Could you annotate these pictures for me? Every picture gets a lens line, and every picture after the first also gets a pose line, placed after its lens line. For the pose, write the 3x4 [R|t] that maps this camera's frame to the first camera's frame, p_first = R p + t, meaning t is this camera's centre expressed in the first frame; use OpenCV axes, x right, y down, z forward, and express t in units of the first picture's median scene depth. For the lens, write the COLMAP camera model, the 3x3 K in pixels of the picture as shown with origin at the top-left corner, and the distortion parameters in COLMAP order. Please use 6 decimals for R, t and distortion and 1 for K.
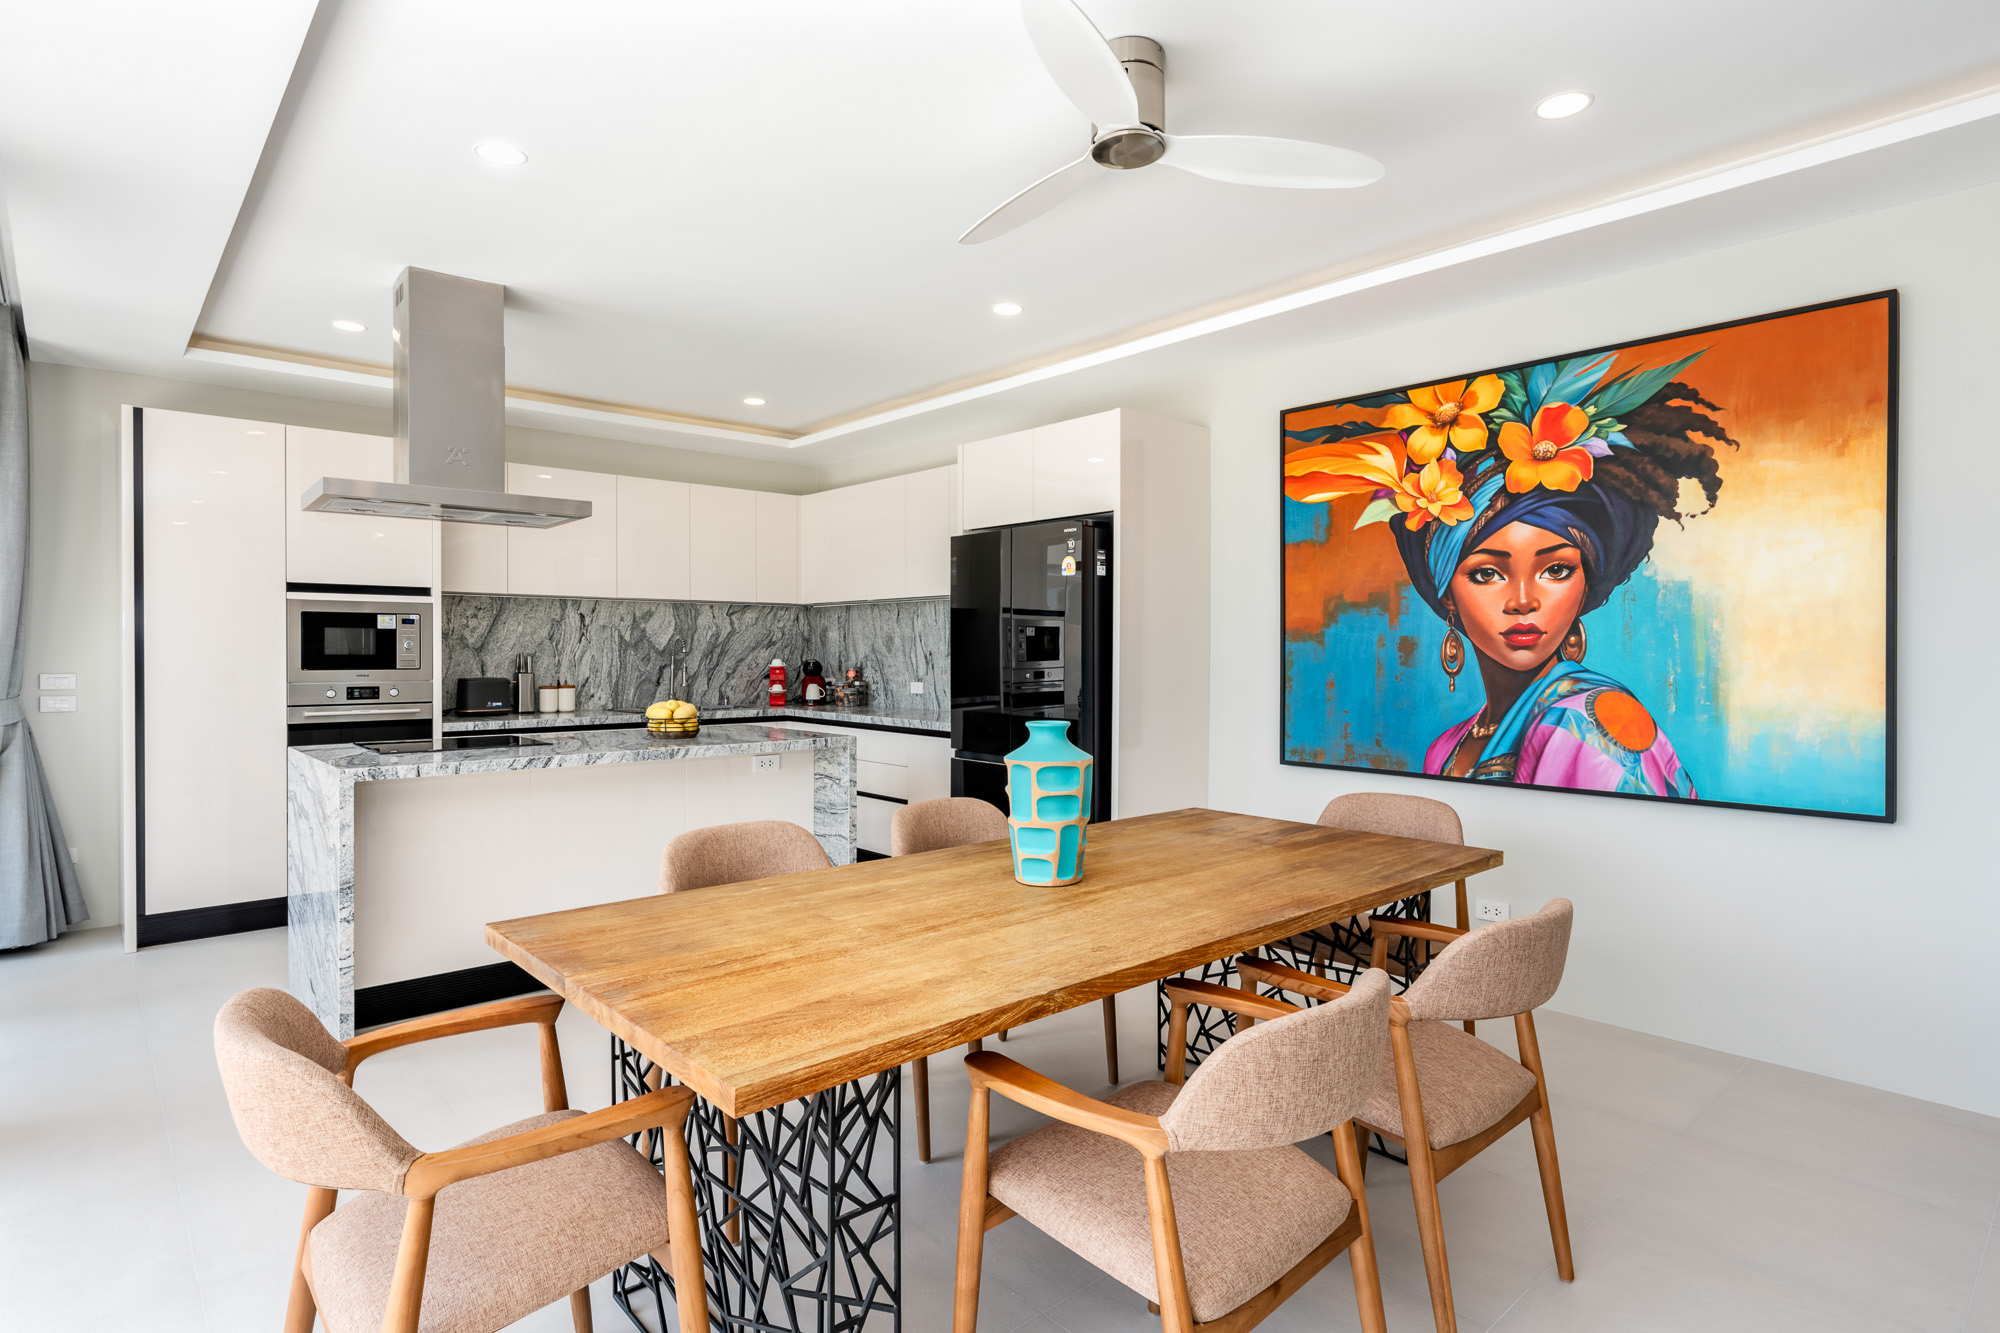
lens RADIAL K [[1054.3, 0, 997.0], [0, 1054.3, 648.3], [0, 0, 1]] dist [0.003008, 0.000208]
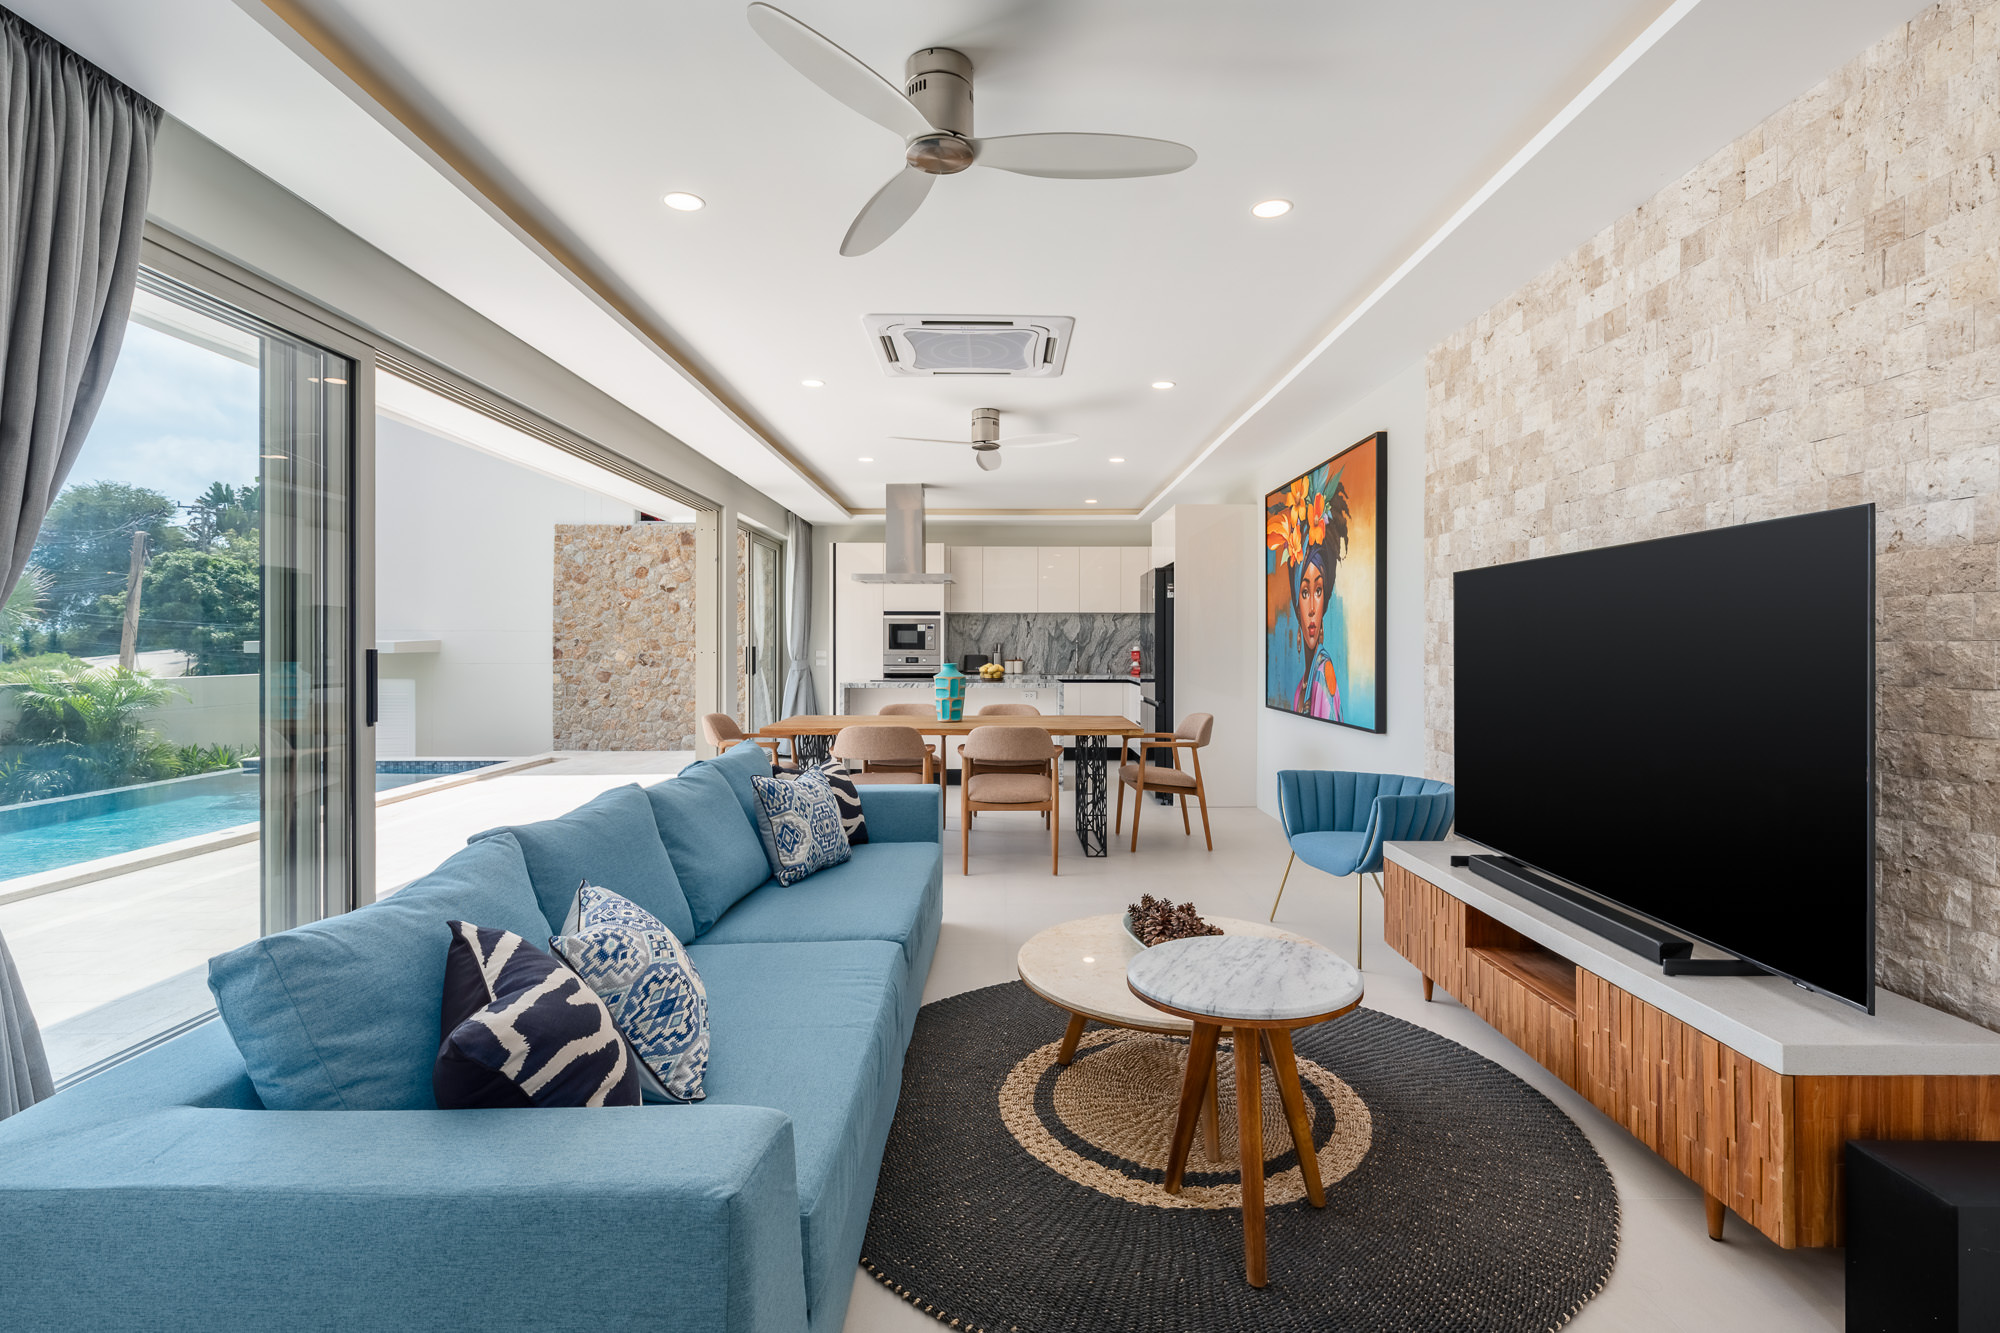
lens RADIAL K [[954.5, 0, 1000.3], [0, 954.5, 650.7], [0, 0, 1]] dist [0.003384, 0.000193]
pose [[0.746847, 0.003963, -0.664984, 0.860820], [0.000075, 0.999982, 0.006043, 0.010411], [0.664996, -0.004563, 0.746833, -0.365952]]
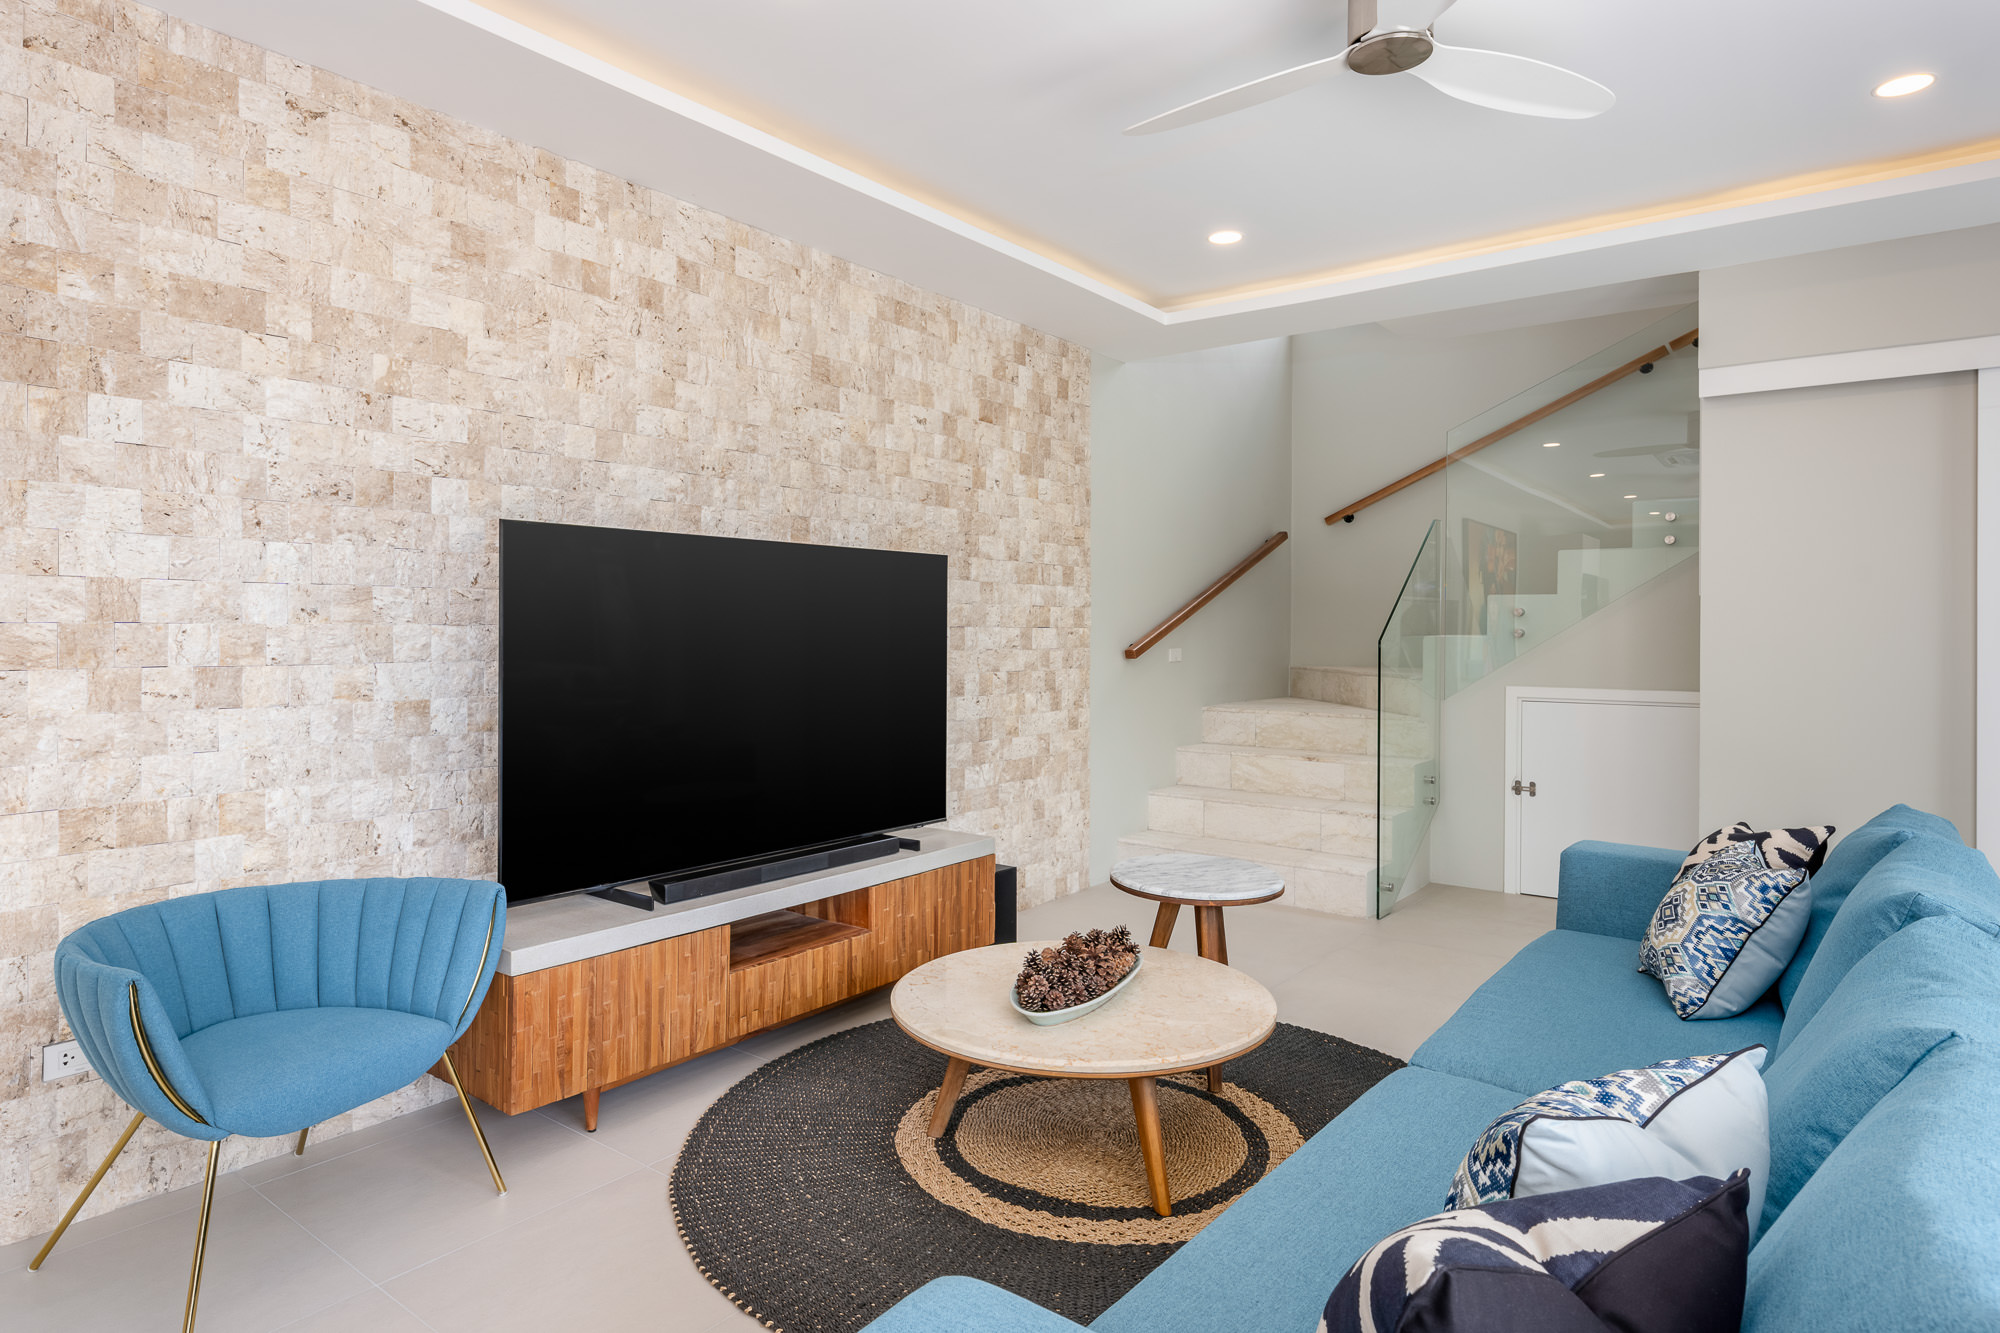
lens RADIAL K [[1143.9, 0, 996.4], [0, 1143.9, 645.0], [0, 0, 1]] dist [-0.000135, 0.000221]
pose [[-0.191831, -0.004240, 0.981419, 0.056473], [0.006388, 0.999964, 0.005569, 0.017757], [-0.981407, 0.007338, -0.191797, 0.240567]]
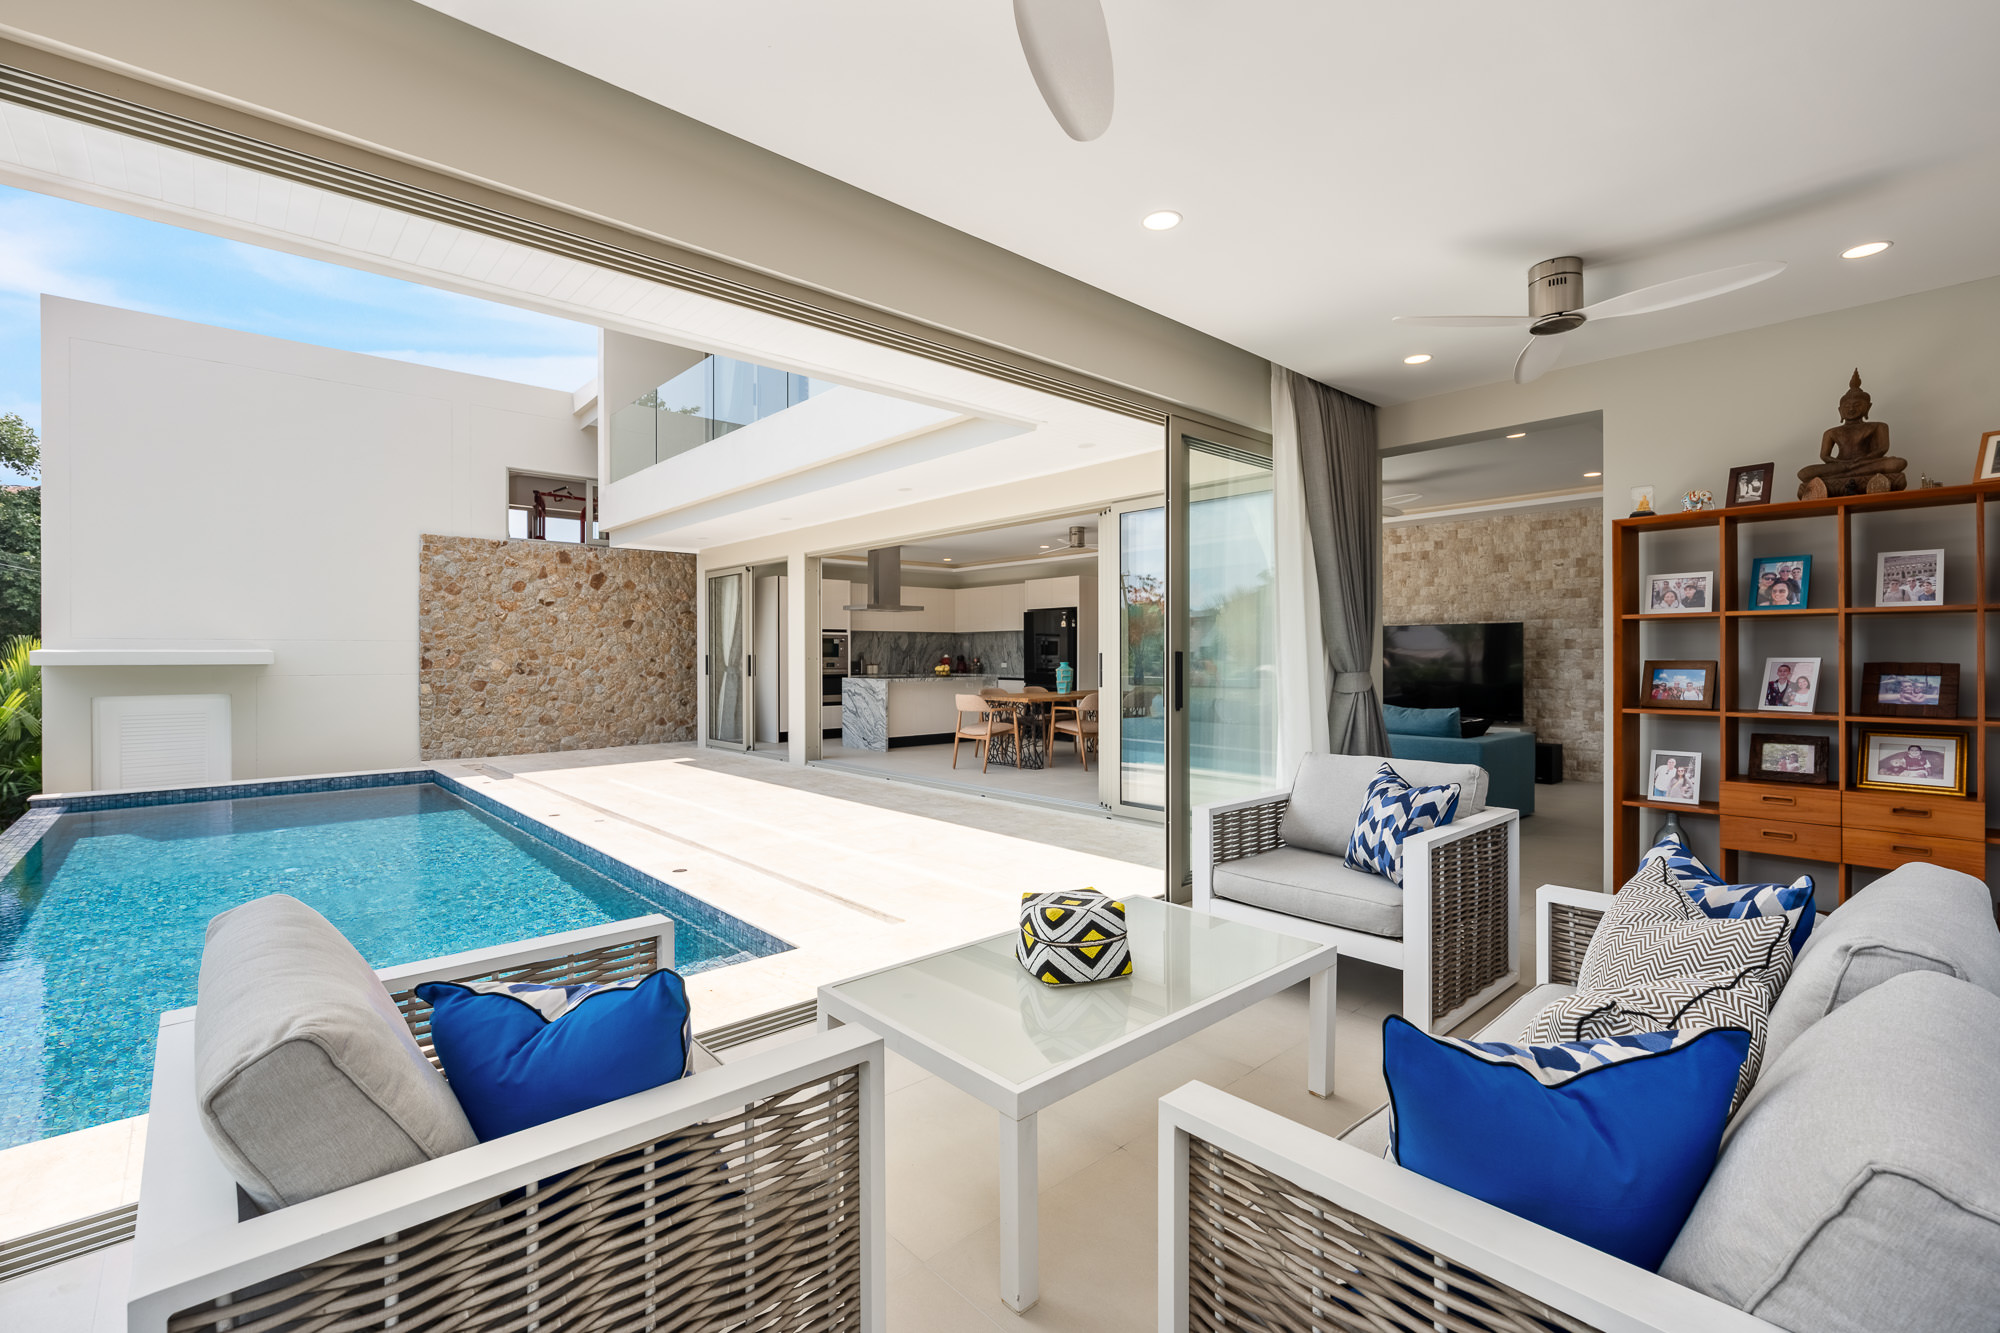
lens RADIAL K [[883.0, 0, 1002.1], [0, 883.0, 662.1], [0, 0, 1]] dist [-0.003572, -0.000161]
pose [[0.999799, -0.003949, 0.019662, -0.156498], [0.003789, 0.999959, 0.008165, 0.016111], [-0.019693, -0.008089, 0.999773, -1.537070]]
